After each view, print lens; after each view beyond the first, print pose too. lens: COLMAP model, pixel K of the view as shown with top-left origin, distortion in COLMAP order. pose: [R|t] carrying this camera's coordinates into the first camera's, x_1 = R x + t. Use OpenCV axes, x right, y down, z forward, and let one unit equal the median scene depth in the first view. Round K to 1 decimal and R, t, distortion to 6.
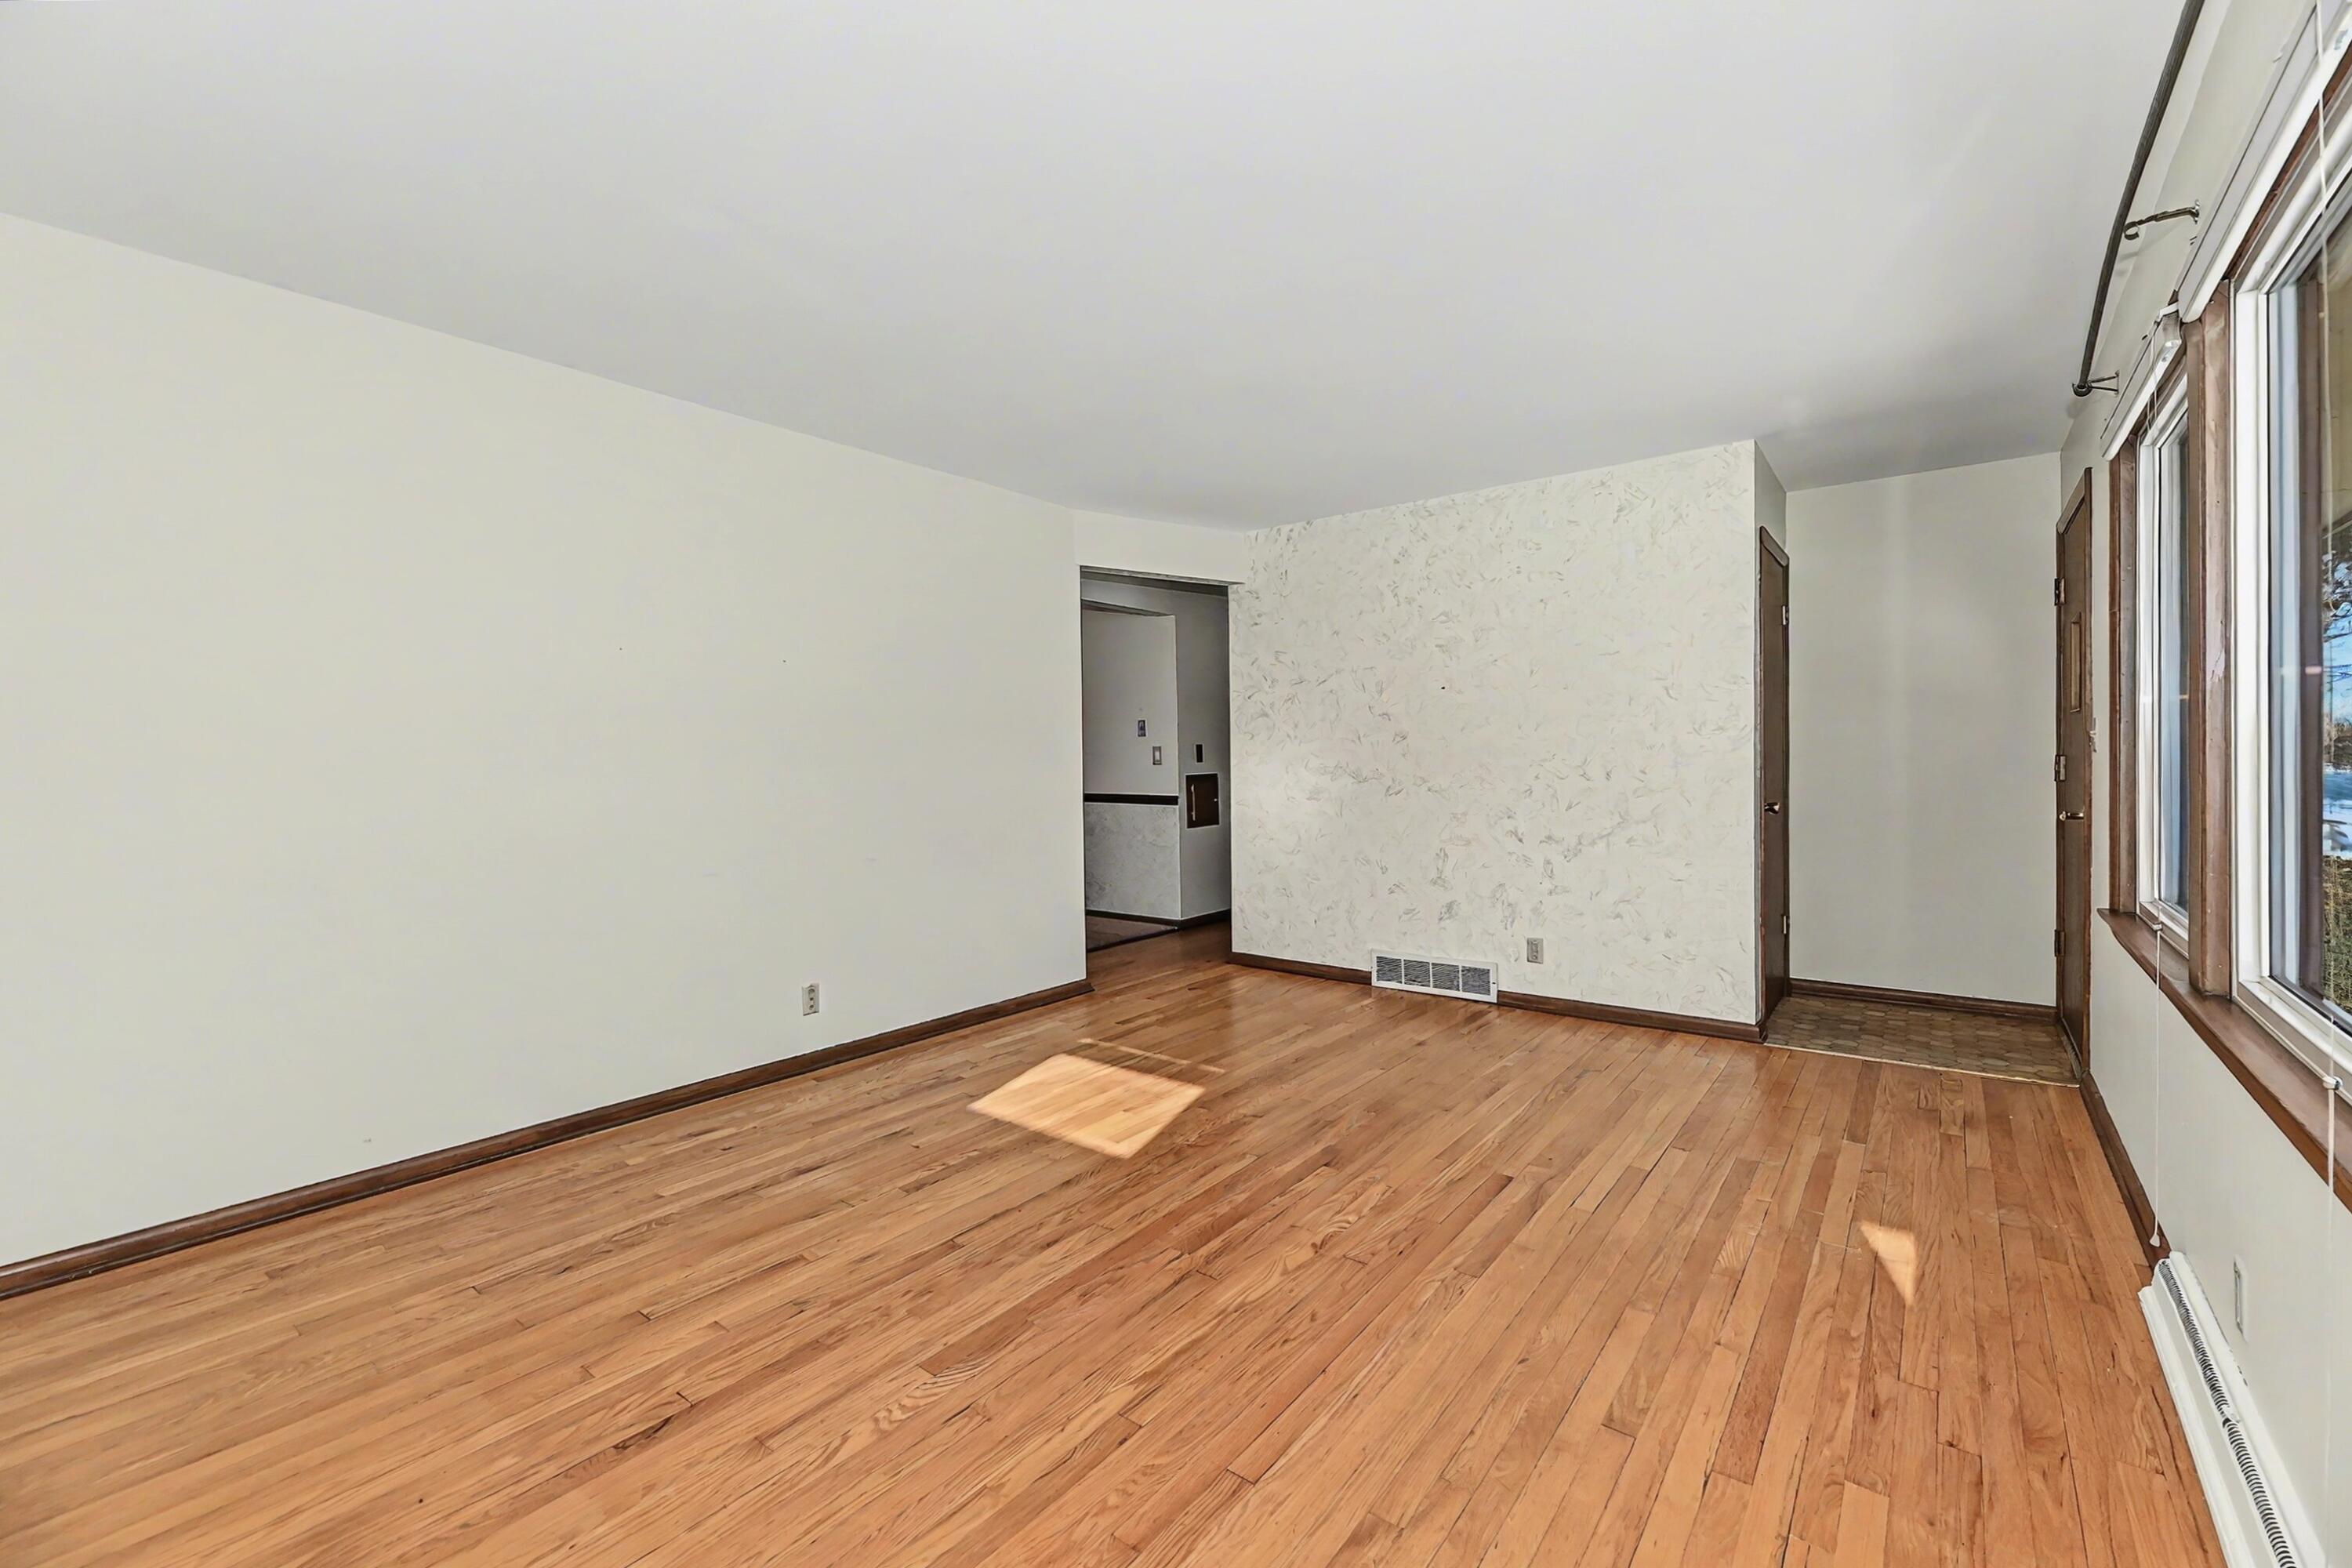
lens RADIAL K [[970.8, 0, 1172.6], [0, 970.8, 758.4], [0, 0, 1]] dist [0.000466, -0.000281]
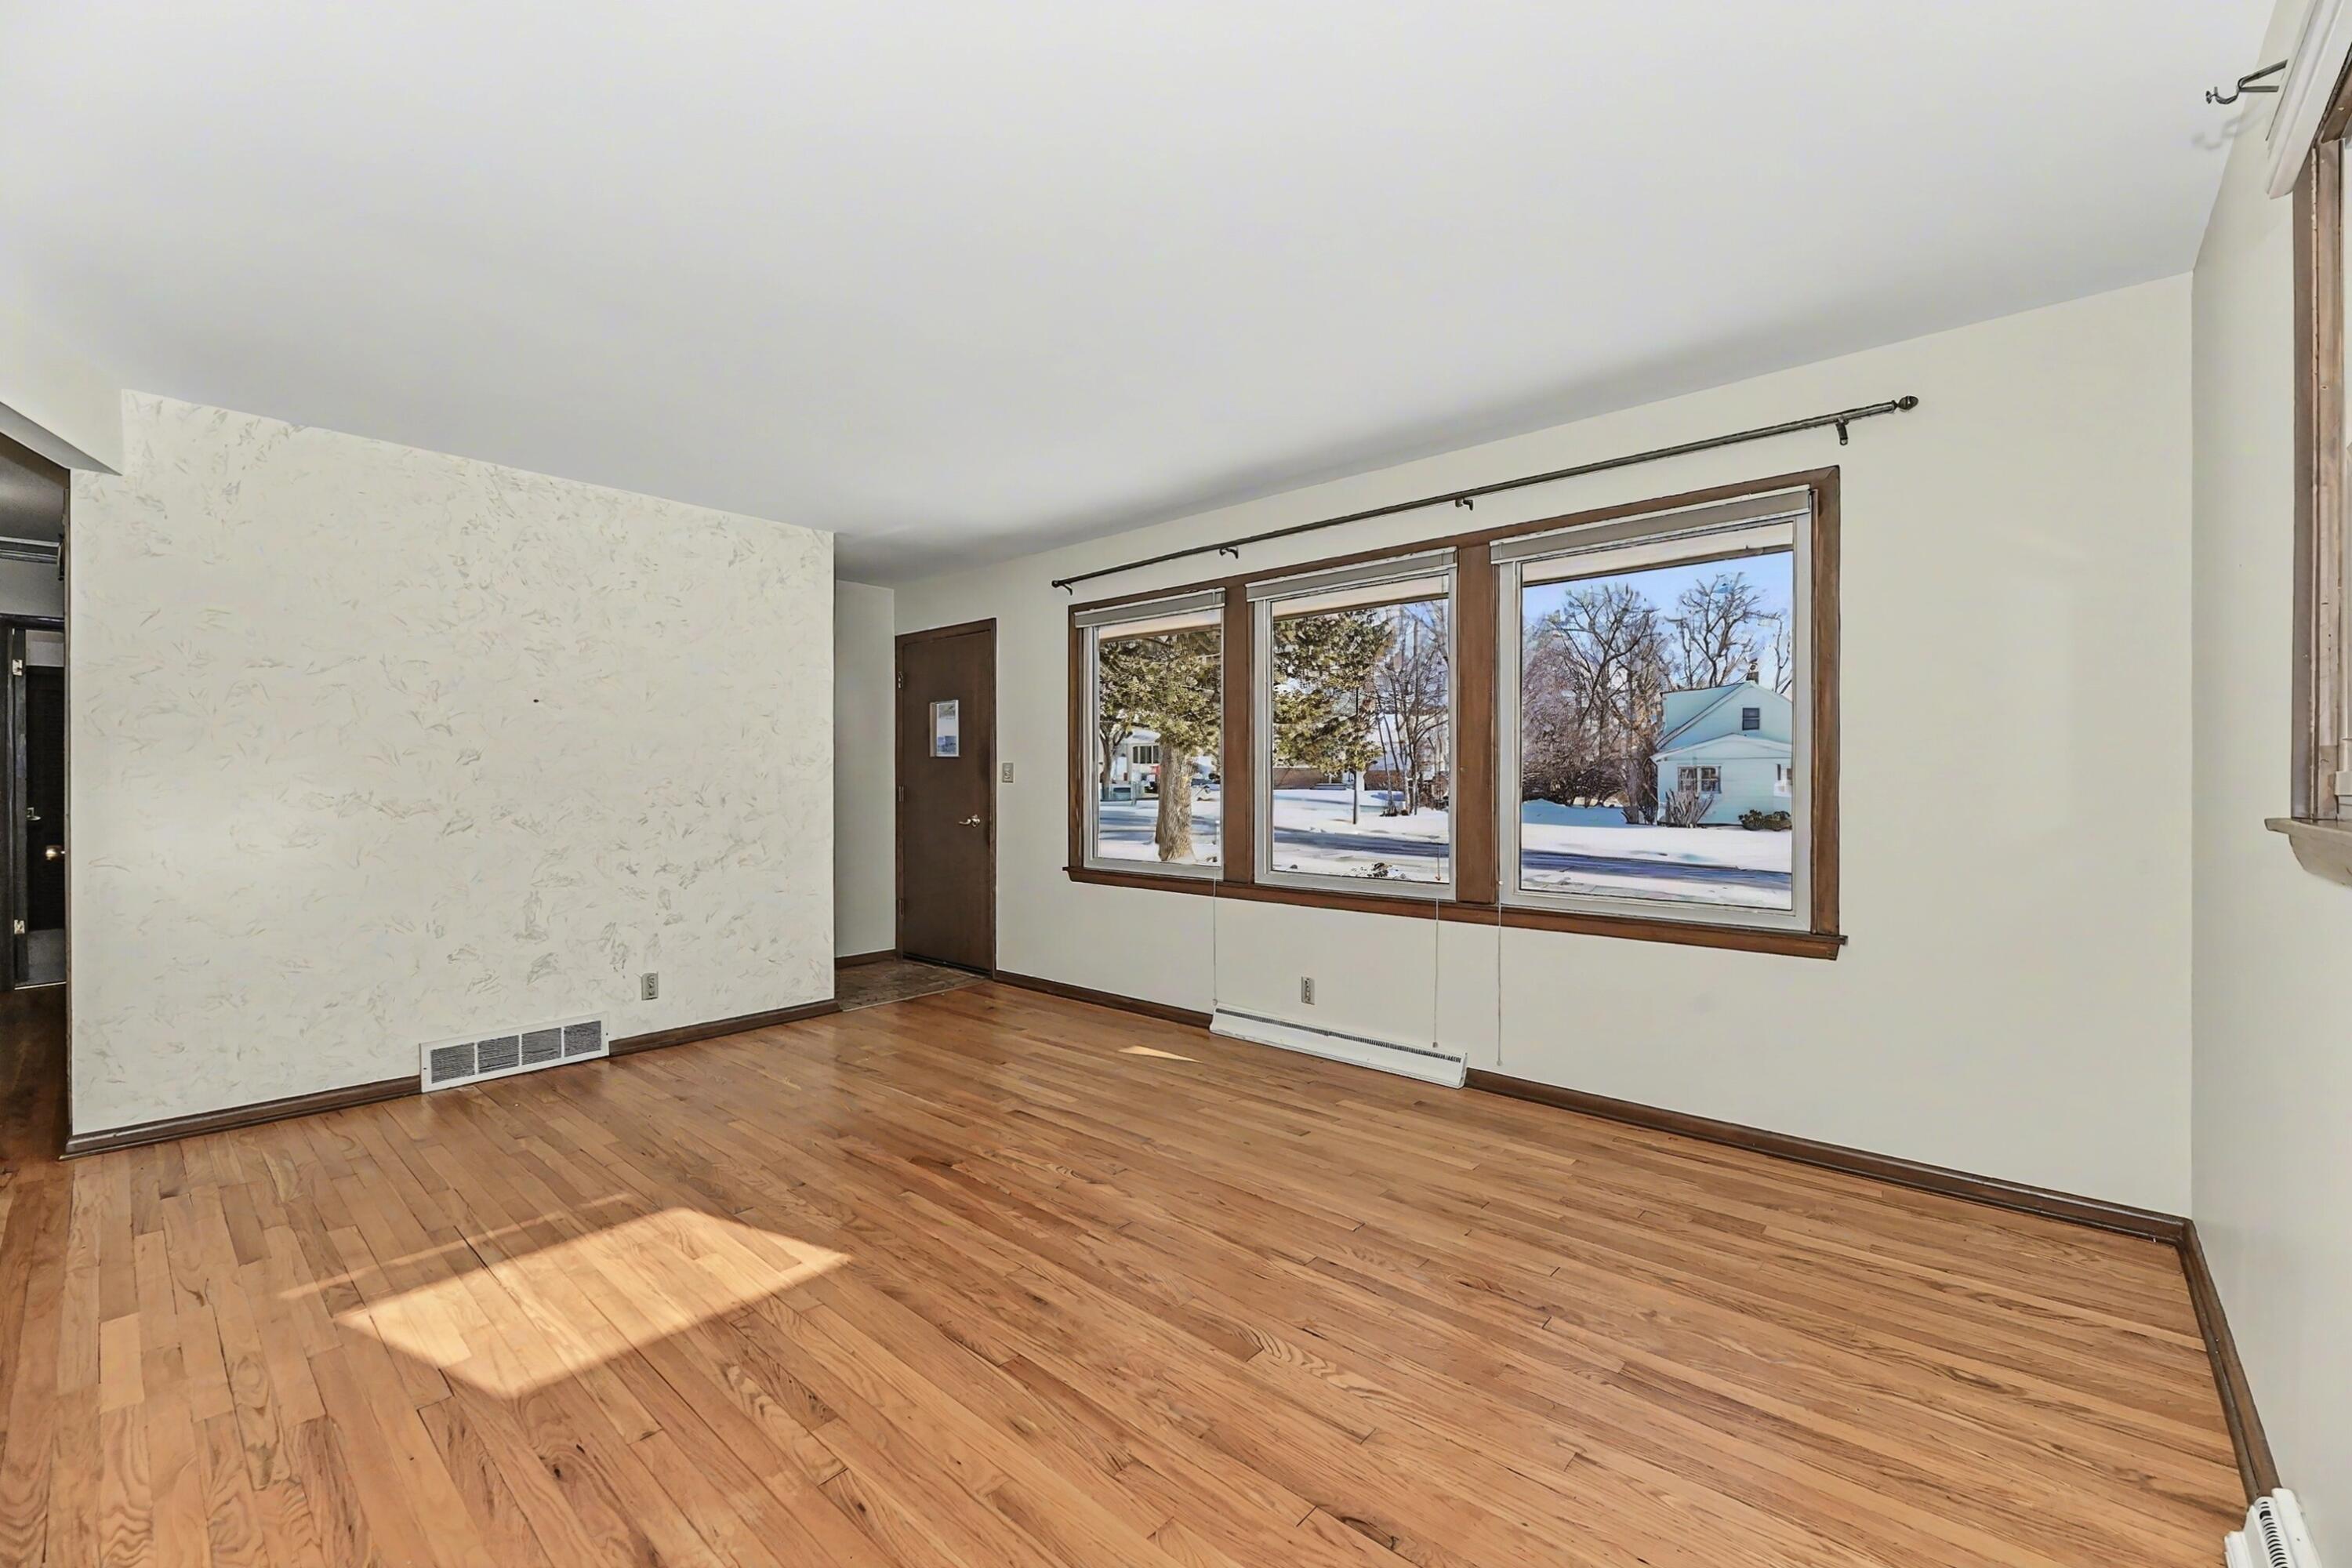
lens RADIAL K [[970.8, 0, 1172.6], [0, 970.8, 758.4], [0, 0, 1]] dist [0.000466, -0.000281]
pose [[0.064971, 0.035181, 0.997267, -0.781116], [0.002189, 0.999371, -0.035398, 0.011852], [-0.997885, 0.004483, 0.064853, 0.596324]]
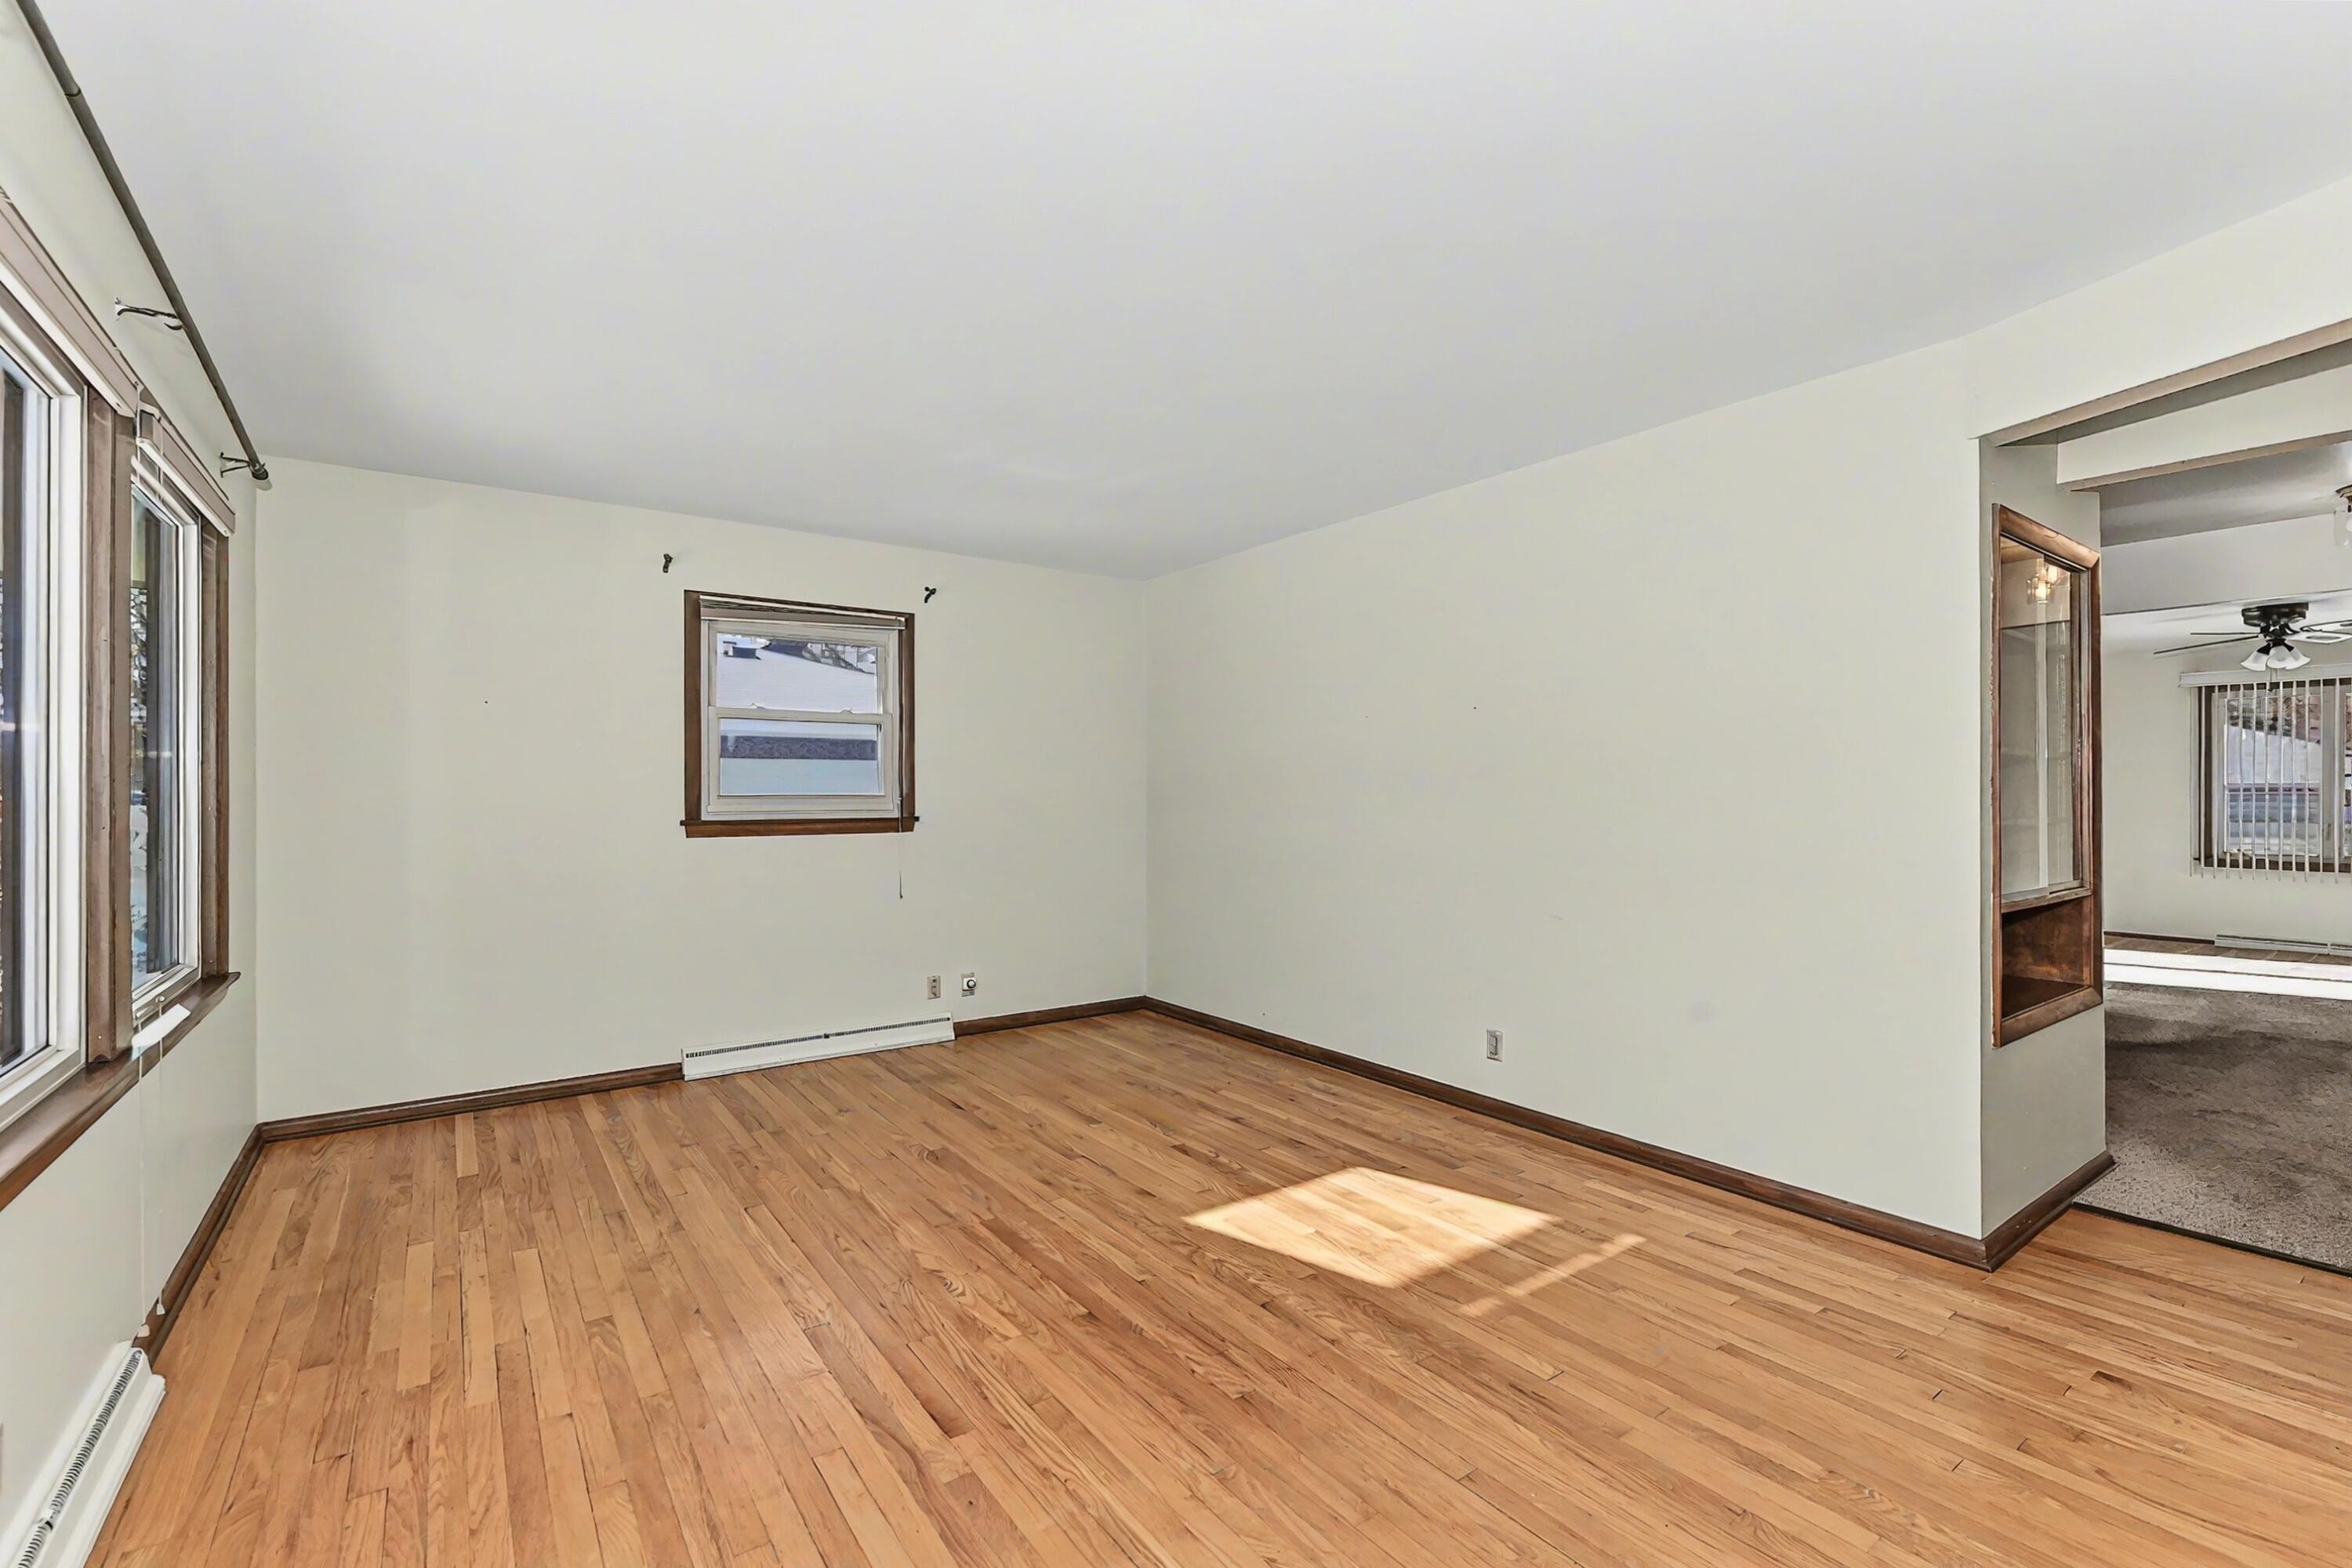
lens RADIAL K [[1025.8, 0, 1176.0], [0, 1025.8, 784.0], [0, 0, 1]] dist [-0.001253, -0.000569]
pose [[-0.274840, 0.006297, -0.961469, 0.843328], [0.003876, 0.999978, 0.005442, -0.029847], [0.961482, -0.002231, -0.274858, 1.139026]]
